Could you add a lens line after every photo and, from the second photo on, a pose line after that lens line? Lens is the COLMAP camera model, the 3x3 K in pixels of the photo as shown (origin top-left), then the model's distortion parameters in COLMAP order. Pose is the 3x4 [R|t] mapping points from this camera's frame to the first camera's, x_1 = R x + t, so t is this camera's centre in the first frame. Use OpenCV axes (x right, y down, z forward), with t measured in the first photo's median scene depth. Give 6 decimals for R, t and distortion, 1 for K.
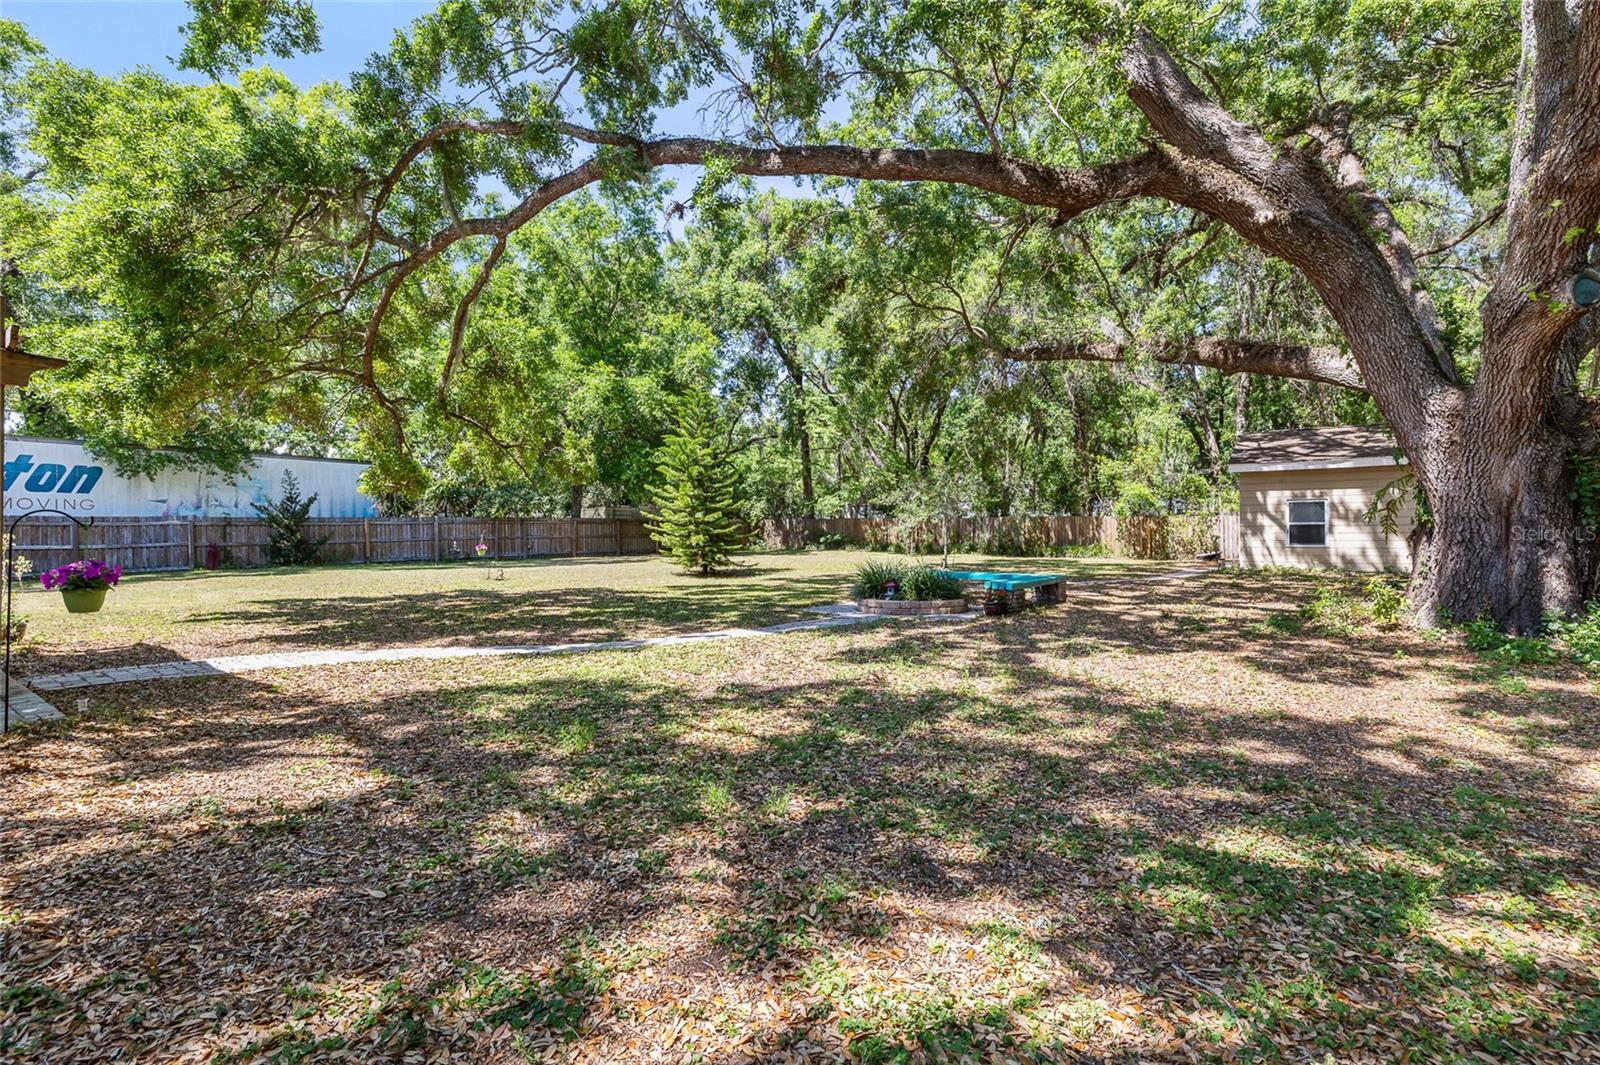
lens RADIAL K [[727.4, 0, 791.4], [0, 727.4, 535.6], [0, 0, 1]] dist [-0.053583, -0.000250]
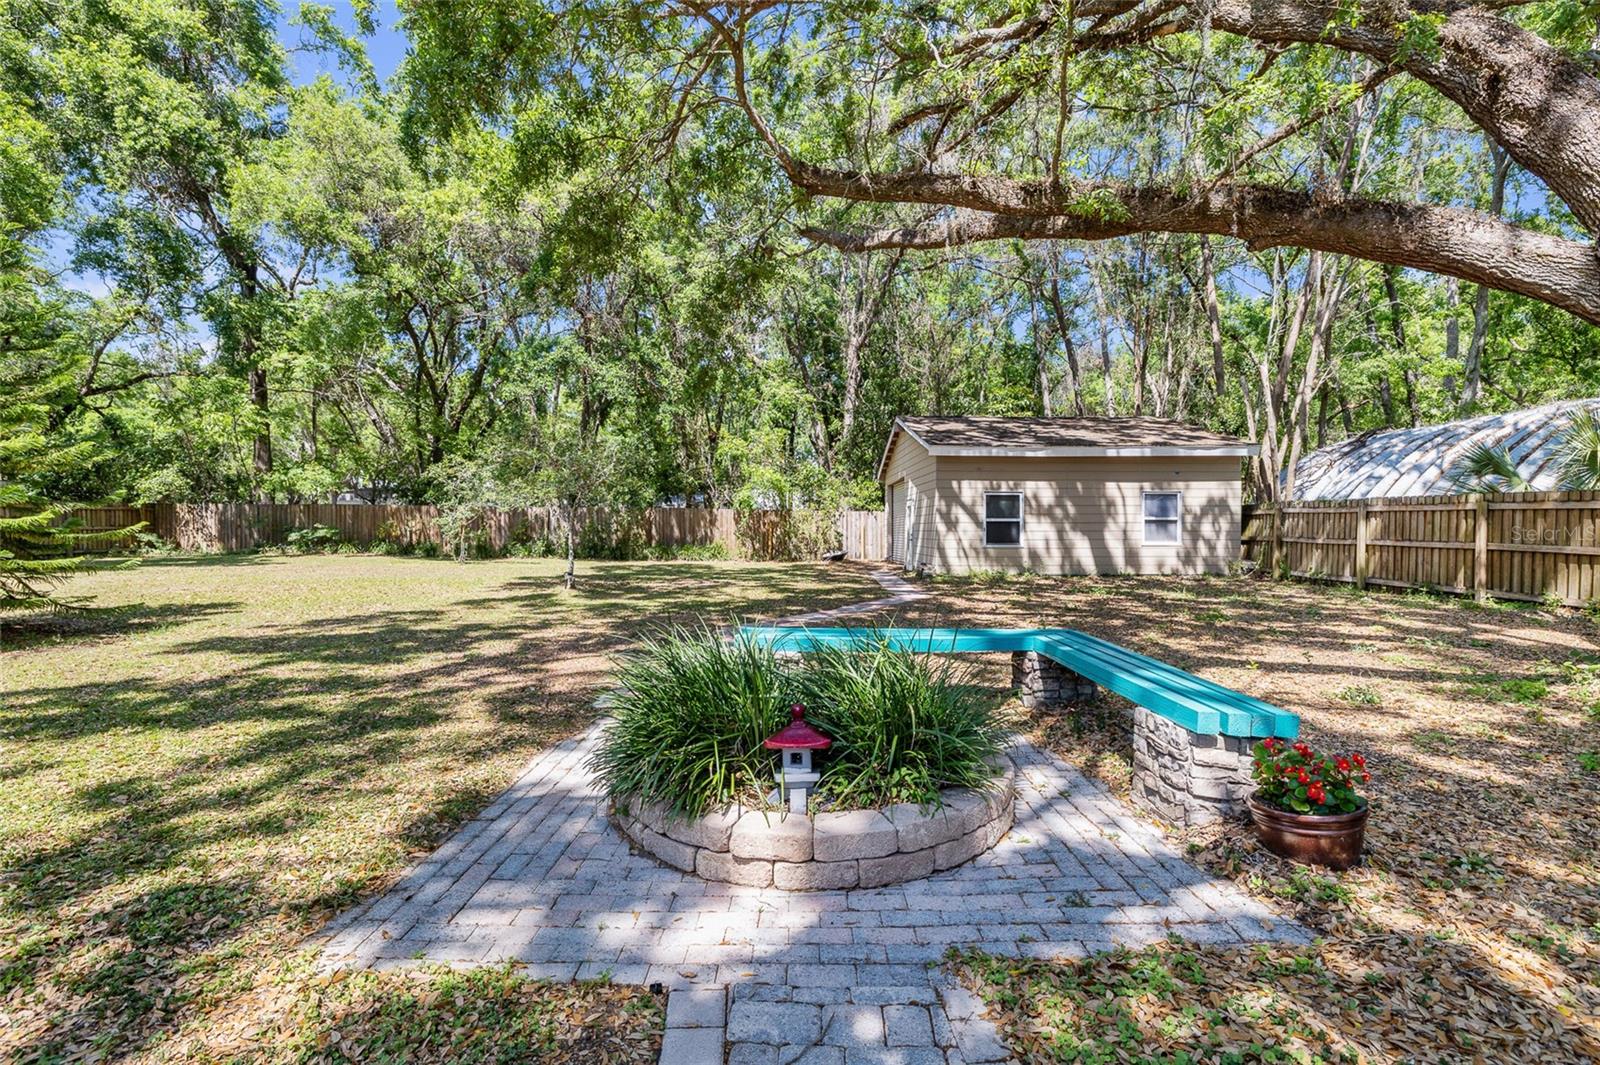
lens RADIAL K [[727.4, 0, 791.4], [0, 727.4, 535.6], [0, 0, 1]] dist [-0.053583, -0.000250]
pose [[0.767376, 0.000005, 0.641198, -0.024079], [-0.003536, 0.999985, 0.004224, -0.000289], [-0.641188, -0.005508, 0.767364, 0.341553]]
